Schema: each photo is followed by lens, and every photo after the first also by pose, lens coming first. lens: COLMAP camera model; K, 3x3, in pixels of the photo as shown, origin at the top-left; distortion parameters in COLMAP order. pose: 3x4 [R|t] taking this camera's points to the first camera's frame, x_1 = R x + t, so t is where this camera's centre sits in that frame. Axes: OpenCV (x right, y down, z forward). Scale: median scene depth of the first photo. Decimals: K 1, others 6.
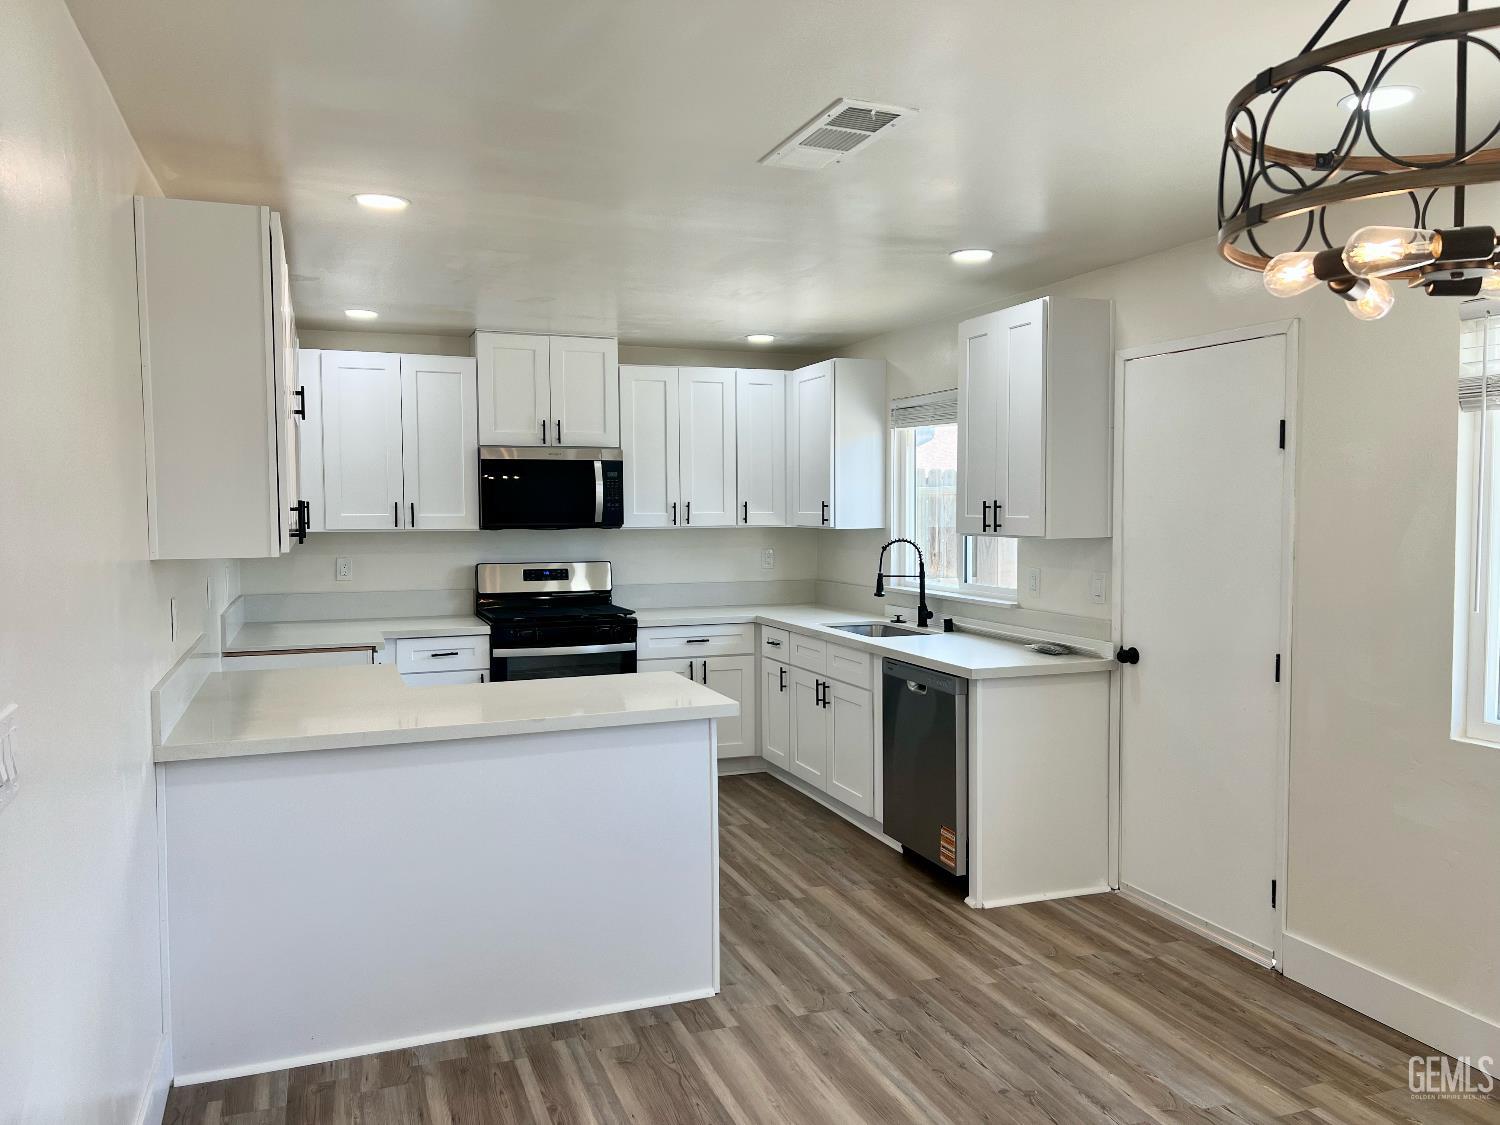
lens RADIAL K [[1139.3, 0, 752.7], [0, 1139.3, 564.1], [0, 0, 1]] dist [0.094429, -0.024950]
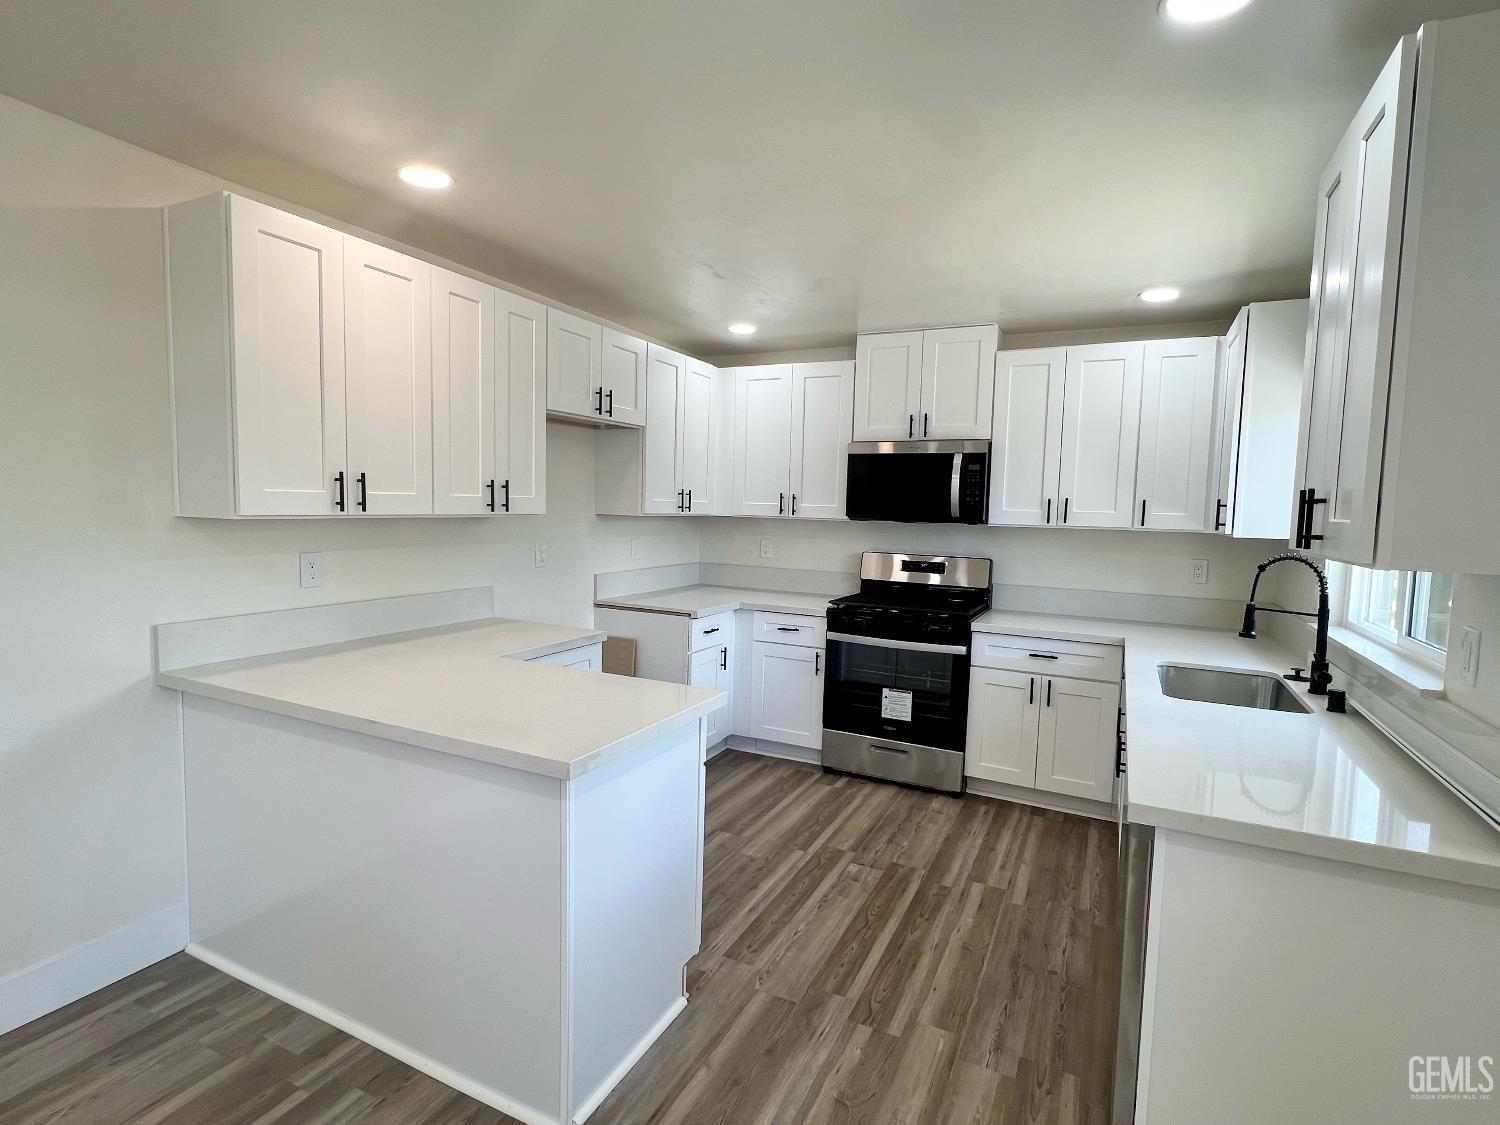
lens RADIAL K [[760.1, 0, 748.3], [0, 760.1, 567.7], [0, 0, 1]] dist [0.001001, 0.000822]
pose [[0.678525, 0.083526, -0.729813, 0.292440], [-0.067614, 0.996398, 0.051173, -0.020177], [0.731459, 0.014624, 0.681729, 0.577559]]
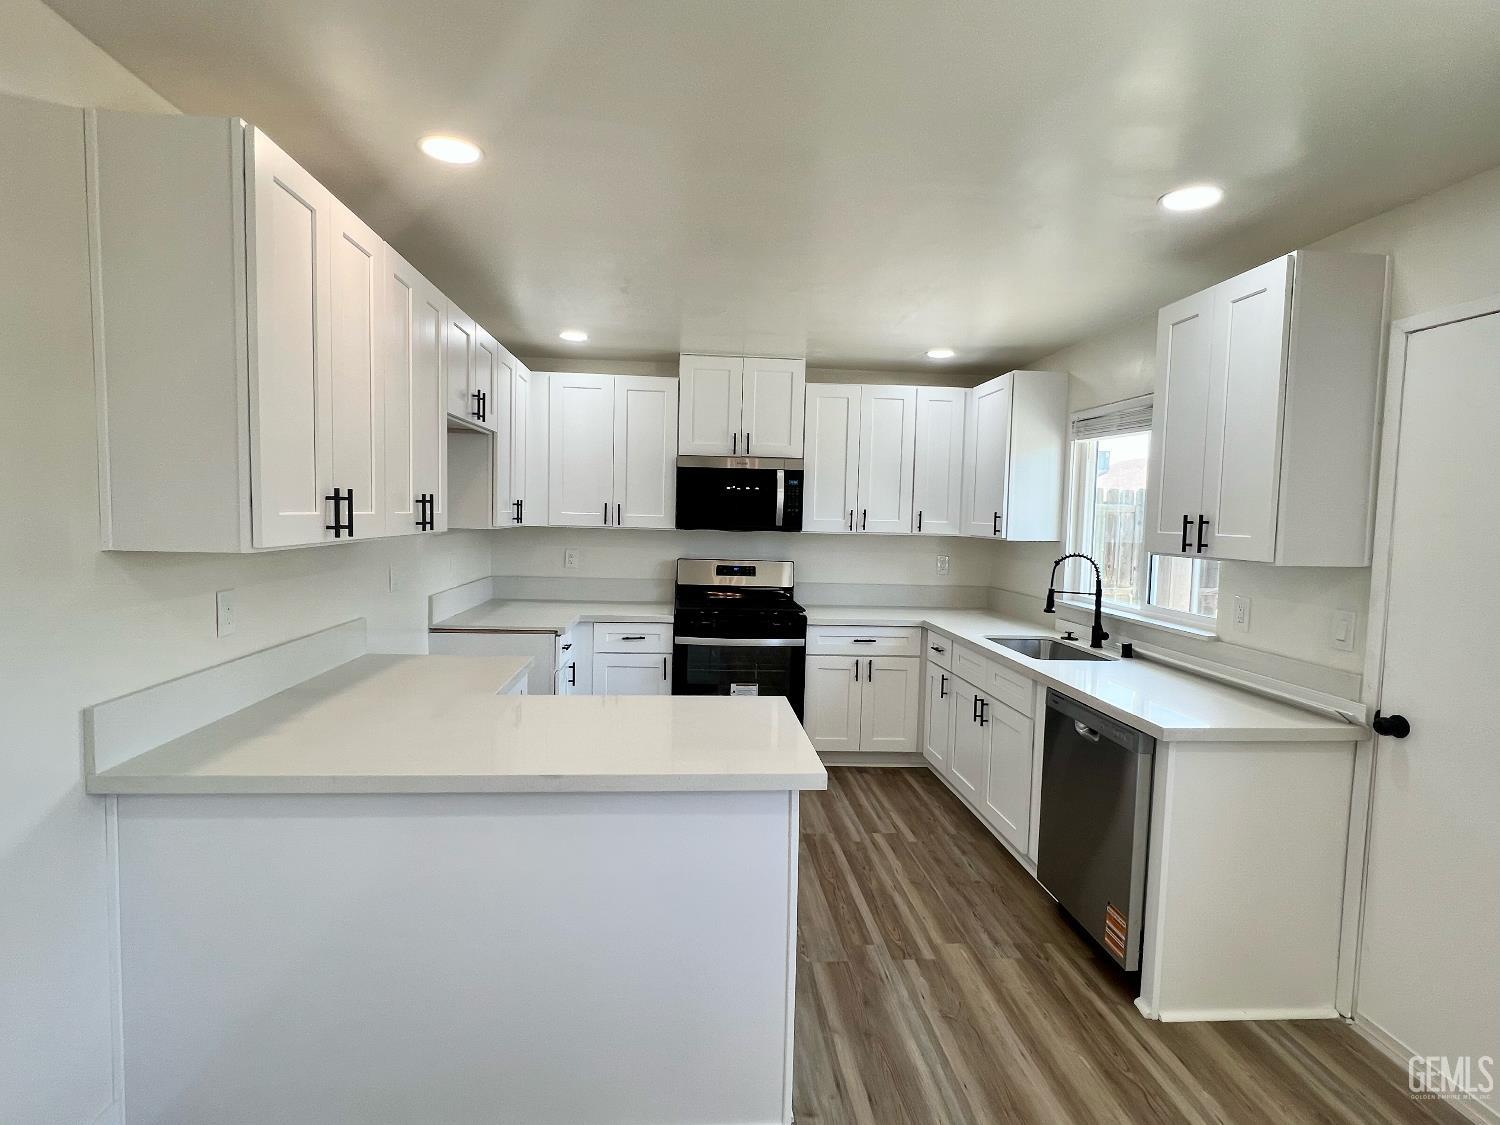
lens RADIAL K [[760.1, 0, 745.7], [0, 760.1, 565.4], [0, 0, 1]] dist [0.001001, 0.000822]
pose [[0.959305, 0.047439, -0.278357, 0.051964], [-0.043655, 0.998851, 0.019780, -0.015679], [0.278976, -0.006823, 0.960274, 0.385805]]
